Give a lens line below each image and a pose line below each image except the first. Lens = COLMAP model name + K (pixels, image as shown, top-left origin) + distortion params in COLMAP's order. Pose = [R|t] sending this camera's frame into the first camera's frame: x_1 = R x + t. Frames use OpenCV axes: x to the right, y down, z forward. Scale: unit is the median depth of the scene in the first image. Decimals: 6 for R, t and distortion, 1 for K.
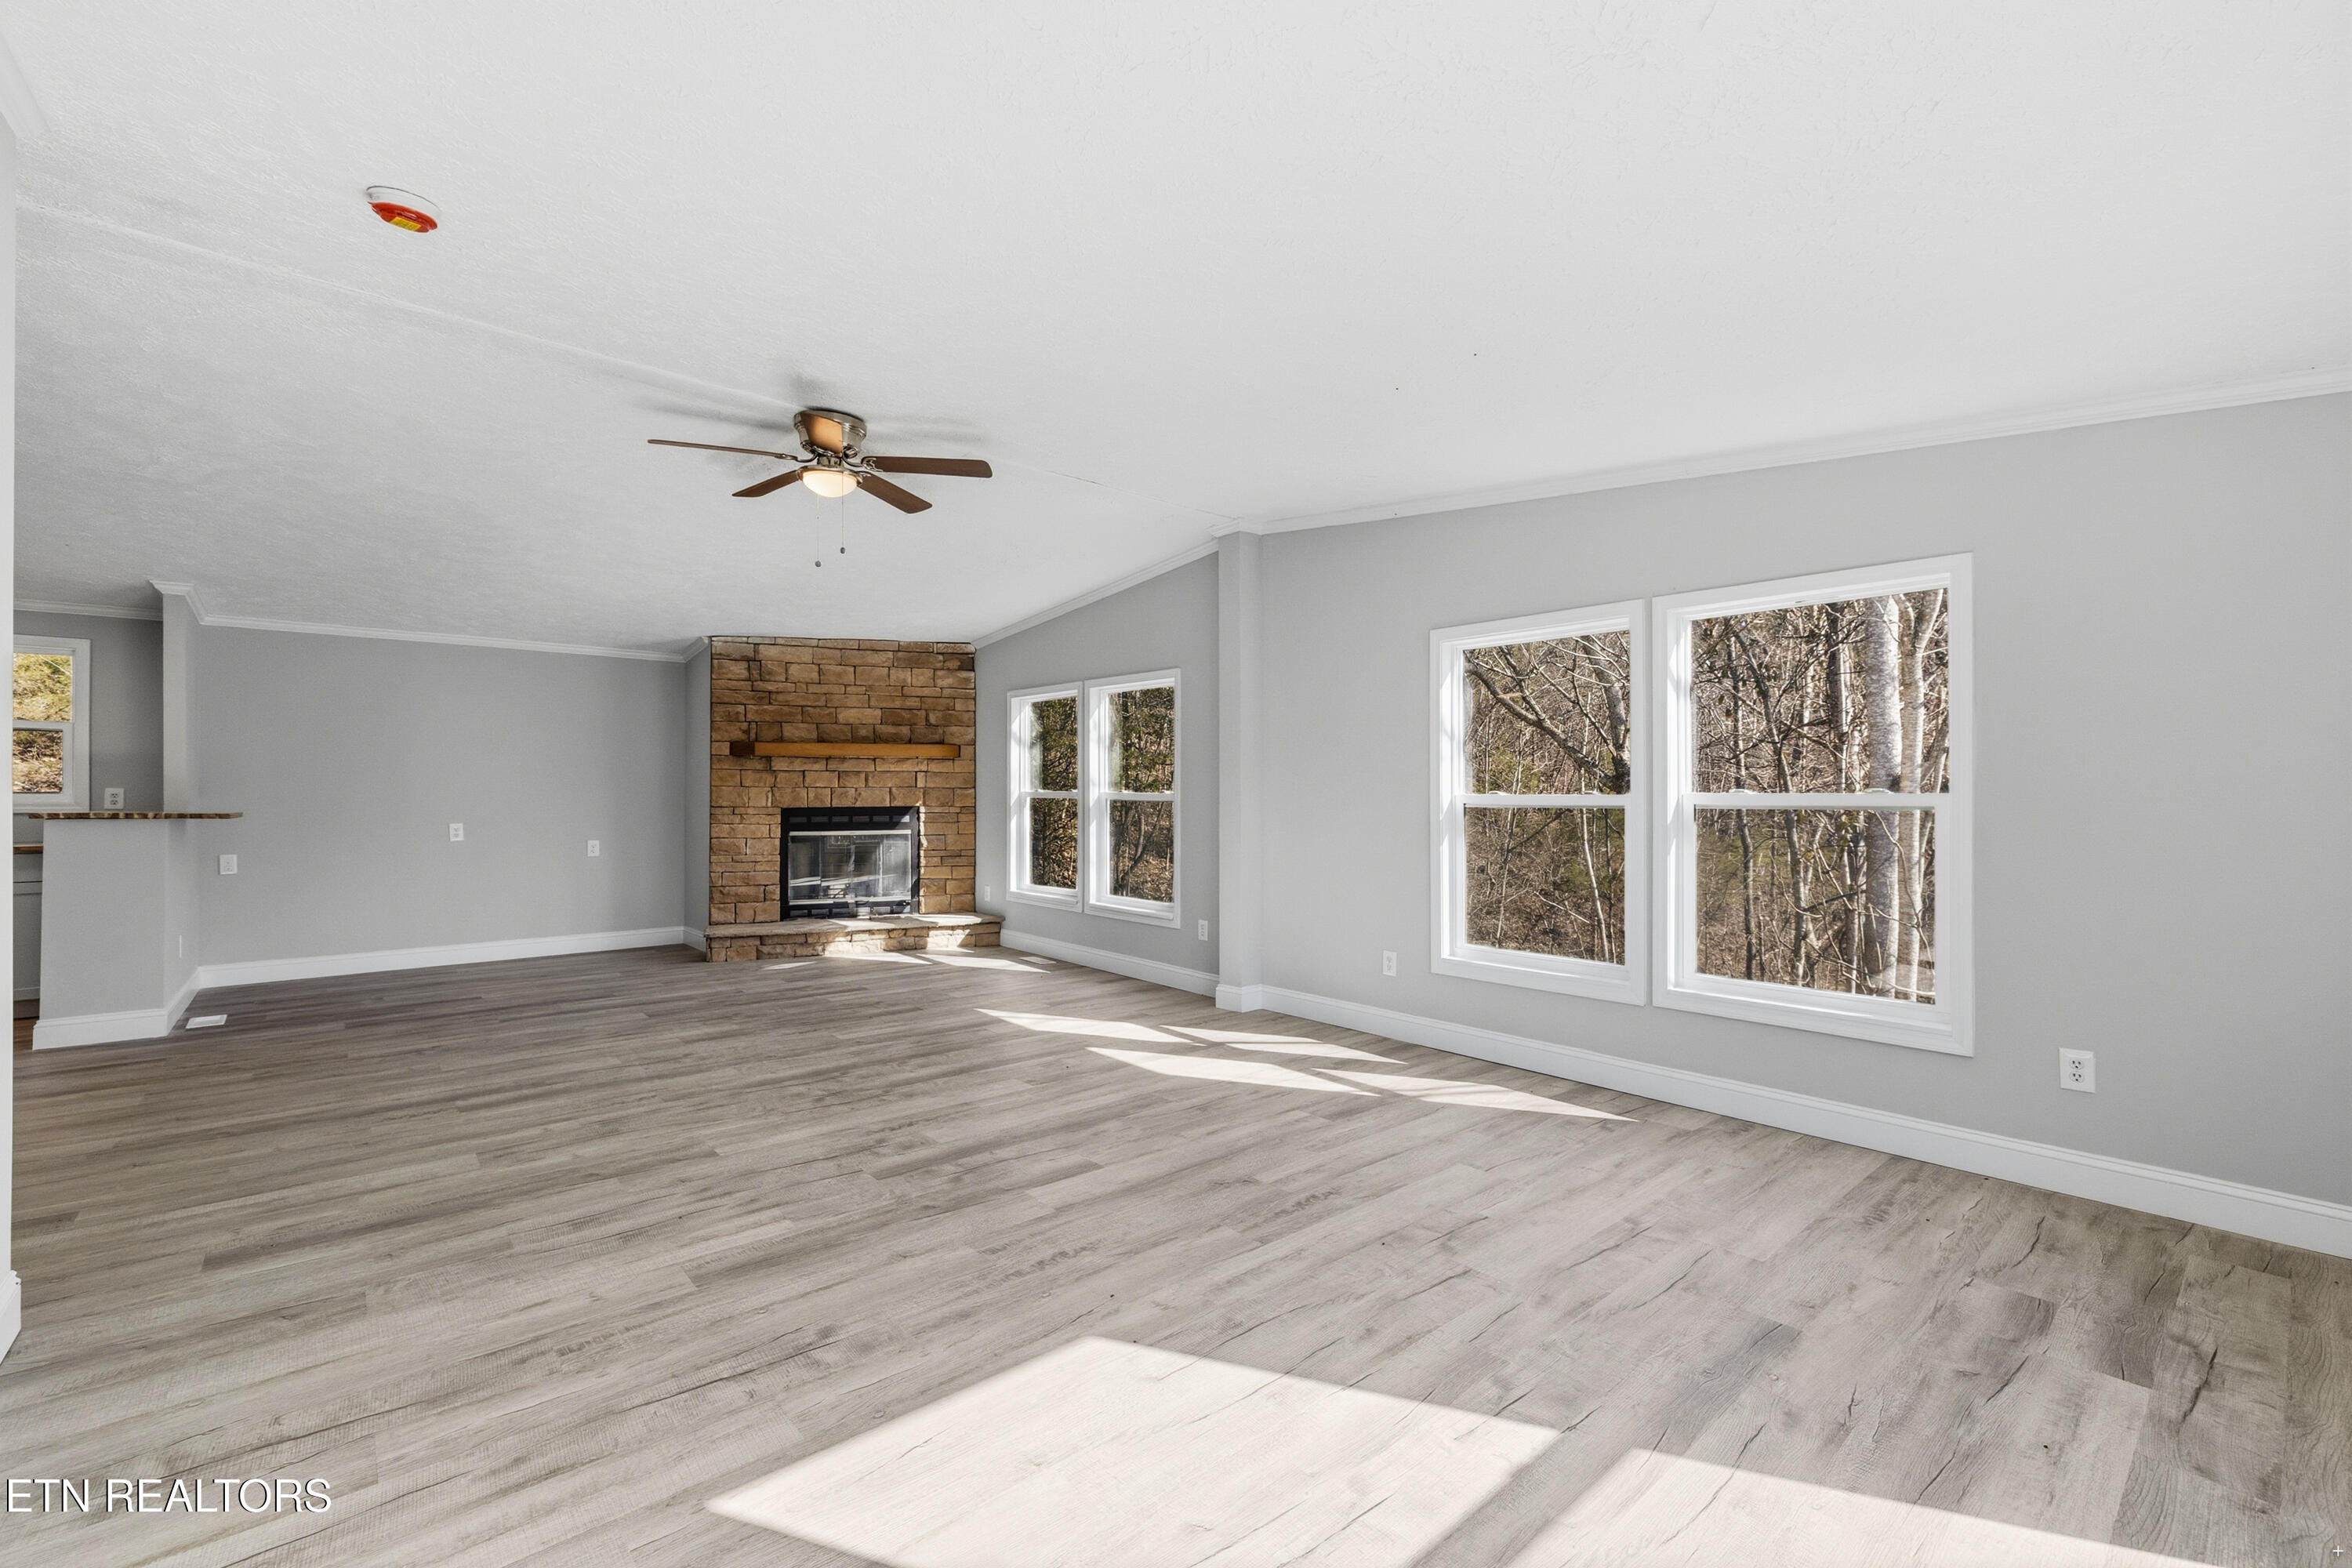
lens RADIAL K [[991.2, 0, 1169.9], [0, 991.2, 787.3], [0, 0, 1]] dist [-0.001688, -0.000083]
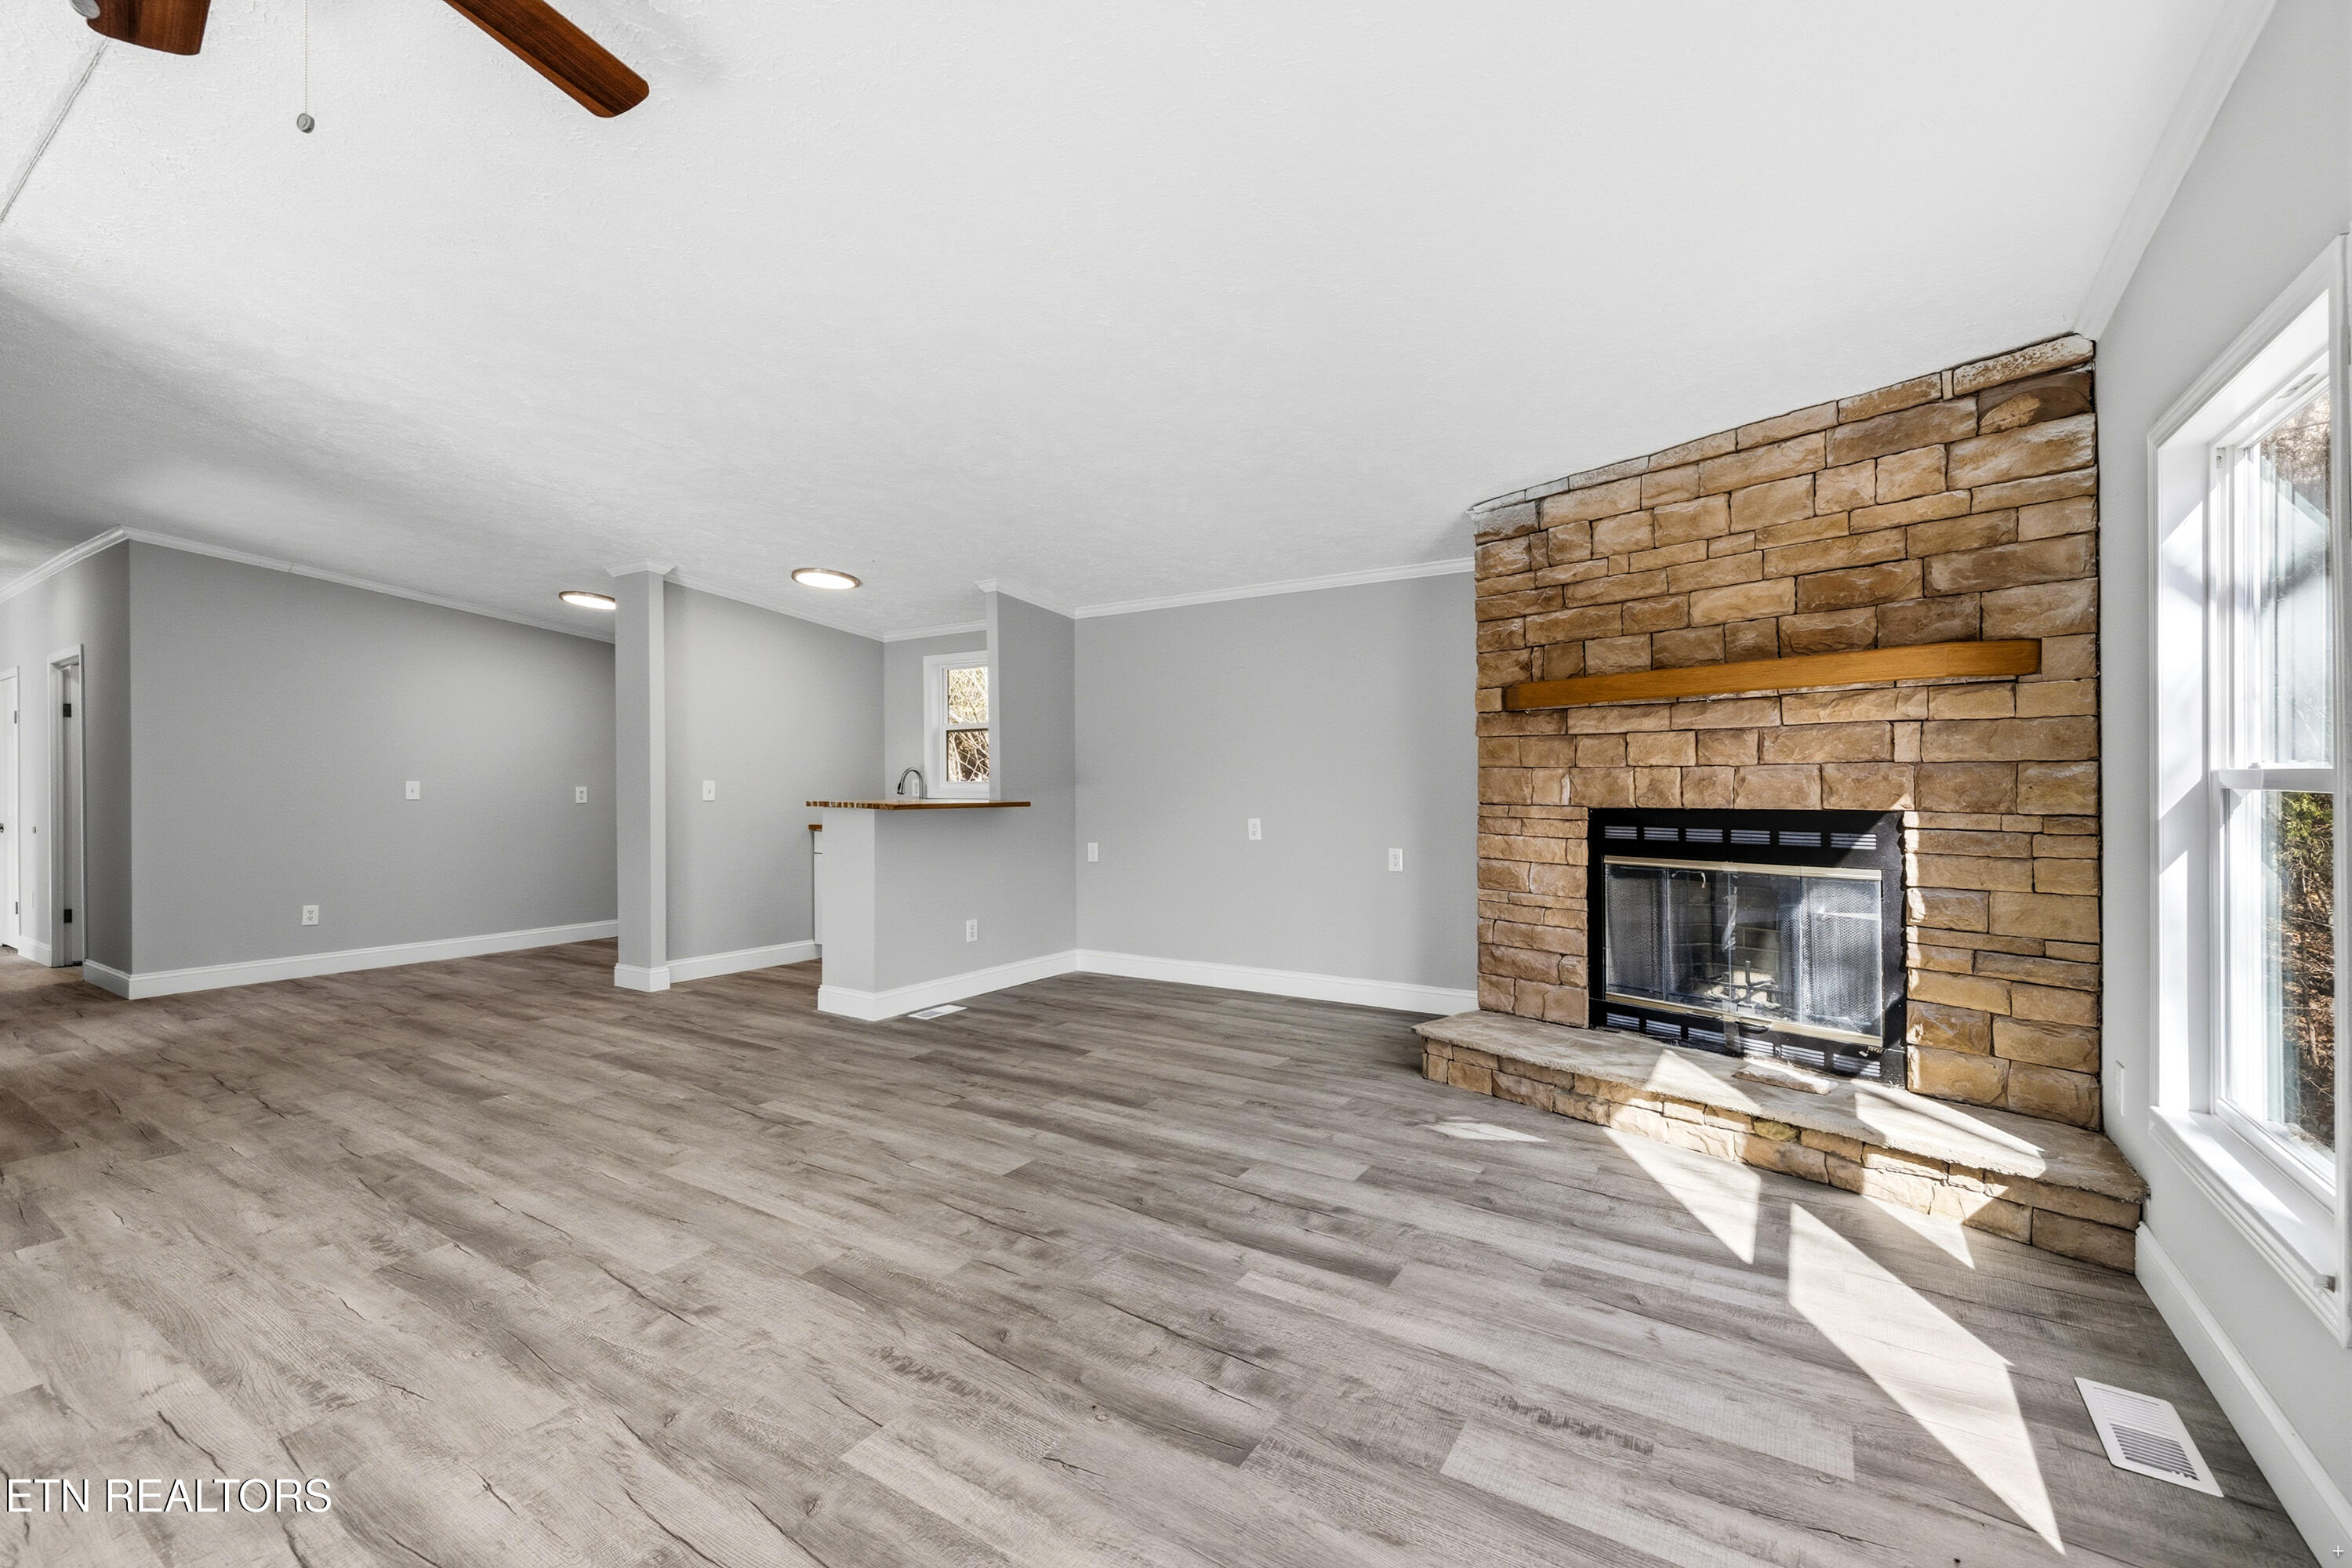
lens RADIAL K [[991.2, 0, 1168.1], [0, 991.2, 783.9], [0, 0, 1]] dist [-0.001688, -0.000083]
pose [[0.289037, 0.001075, -0.957317, 0.033229], [0.012794, 0.999906, 0.004986, 0.002963], [0.957233, -0.013689, 0.288996, 0.624732]]
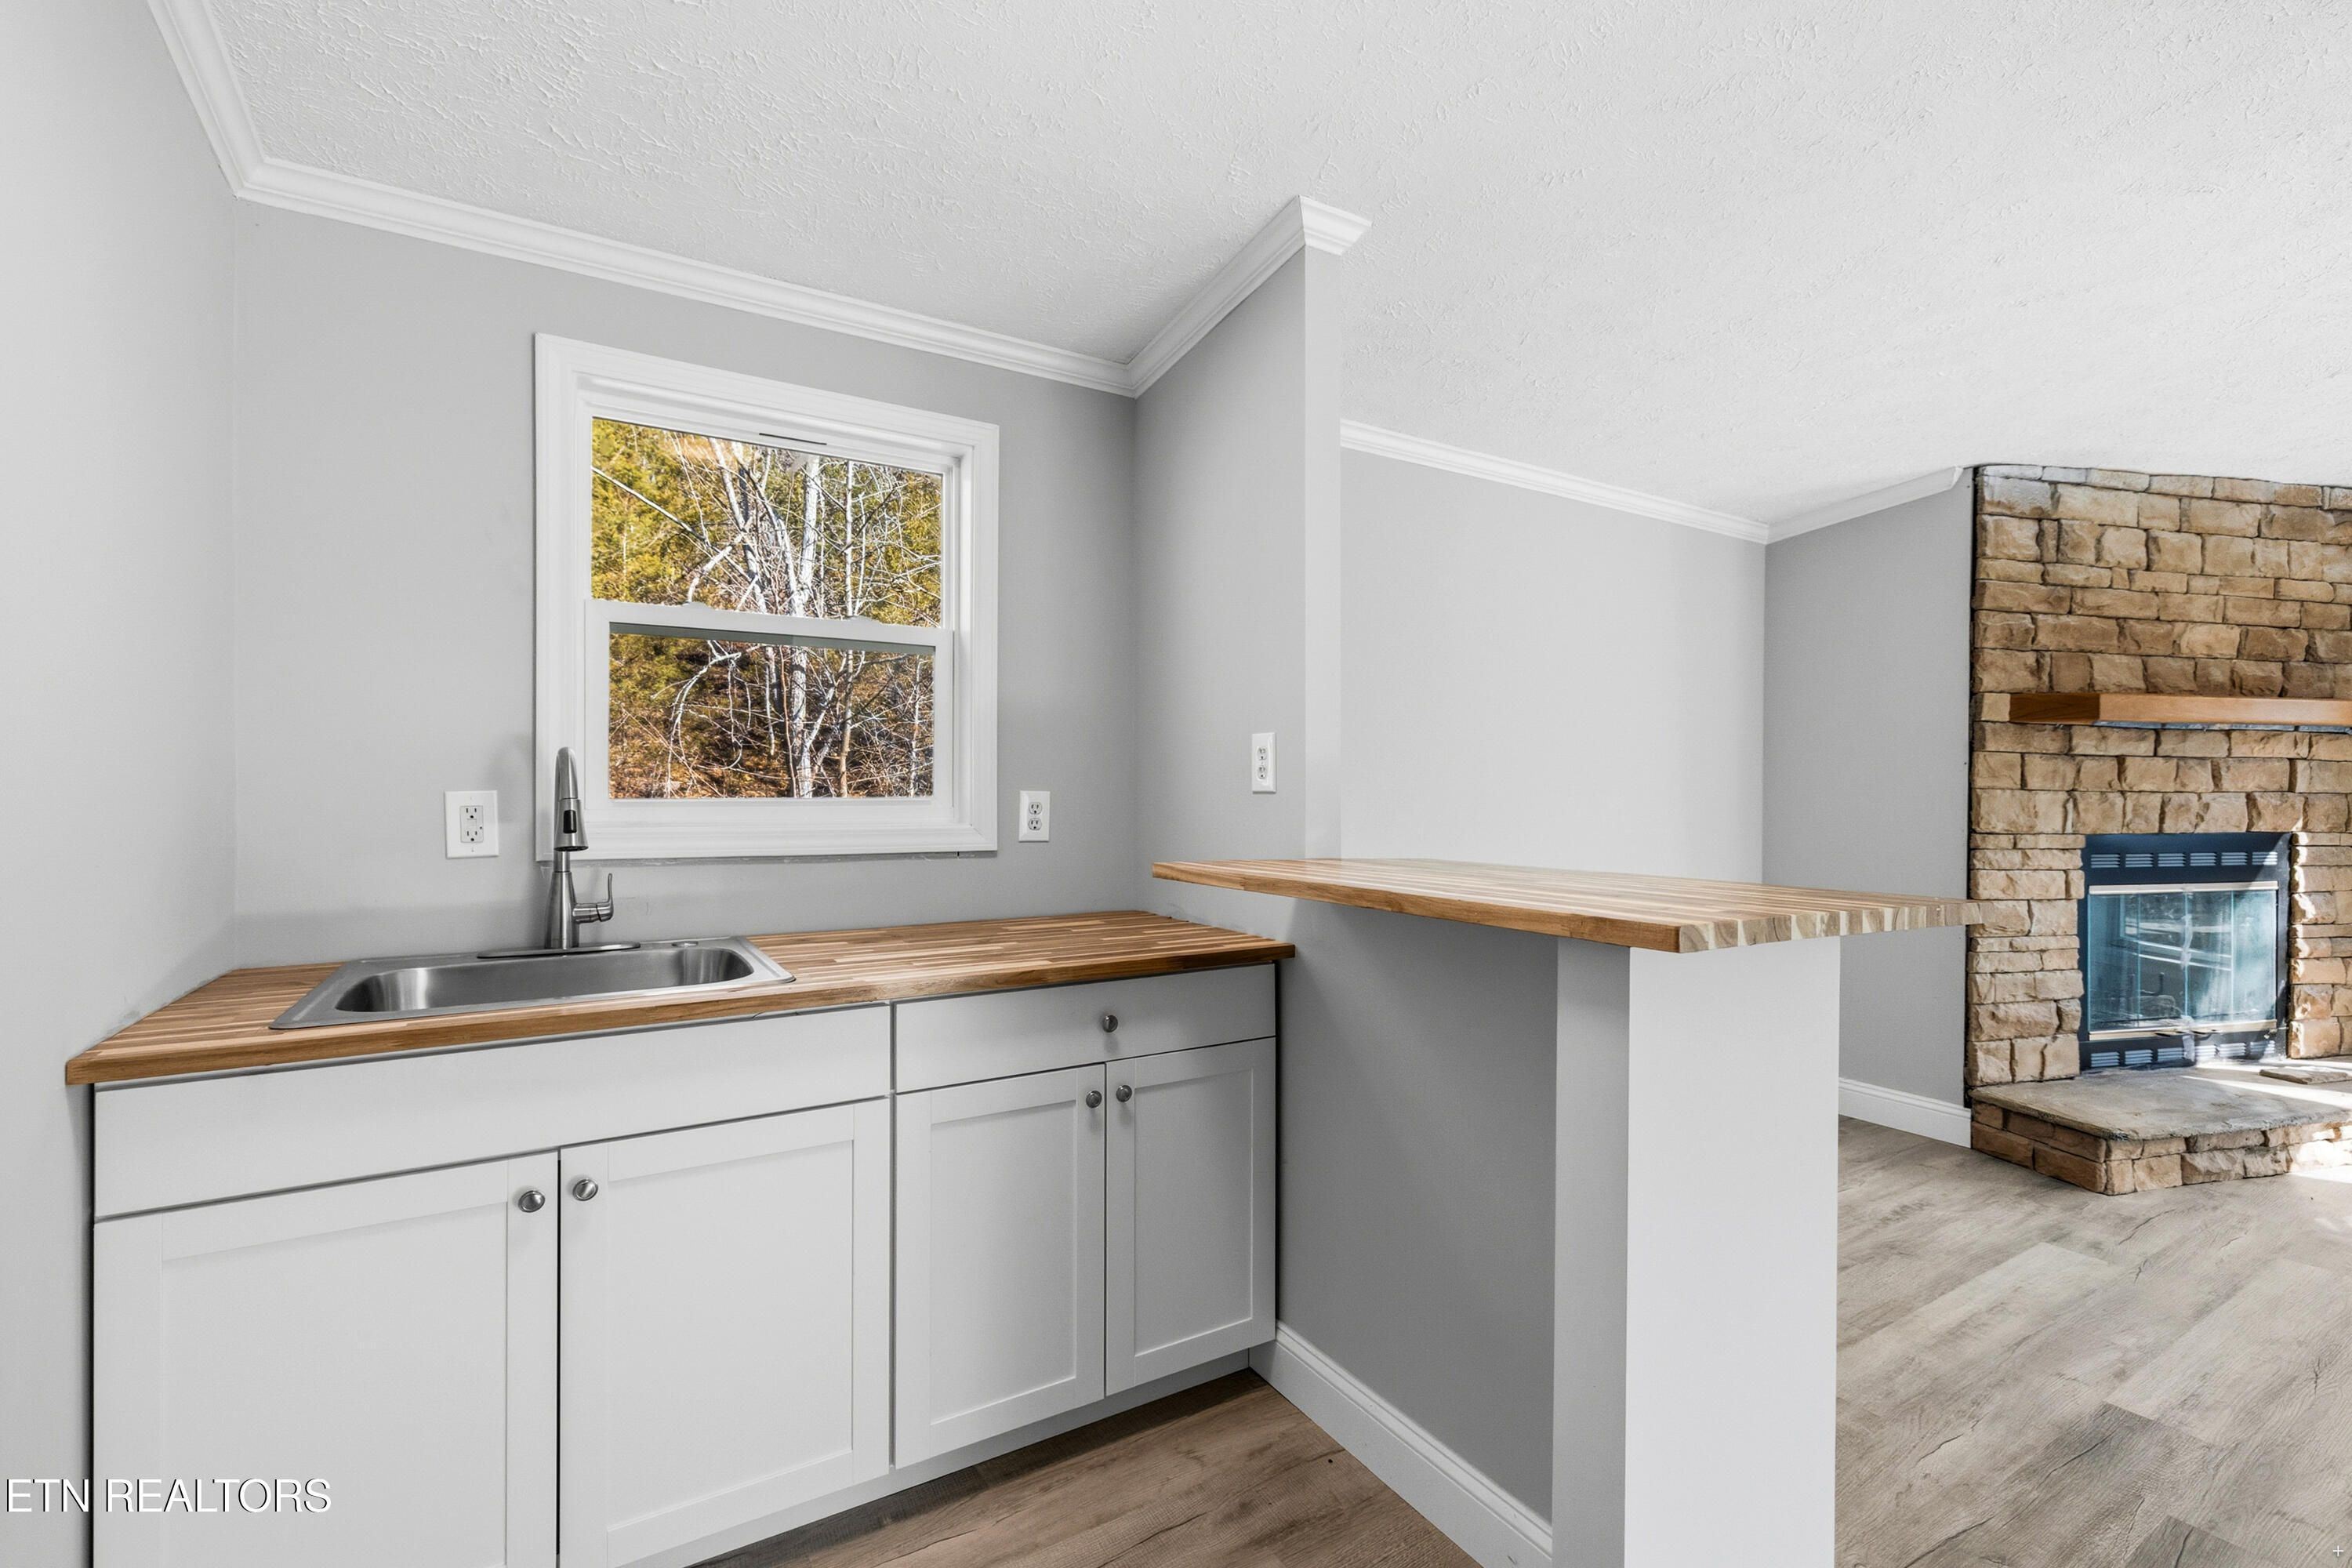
lens RADIAL K [[991.2, 0, 1168.1], [0, 991.2, 794.1], [0, 0, 1]] dist [-0.001688, -0.000083]
pose [[0.988004, 0.004449, -0.154362, -0.722974], [-0.003338, 0.999967, 0.007461, -0.000834], [0.154390, -0.006856, 0.987986, 0.456152]]
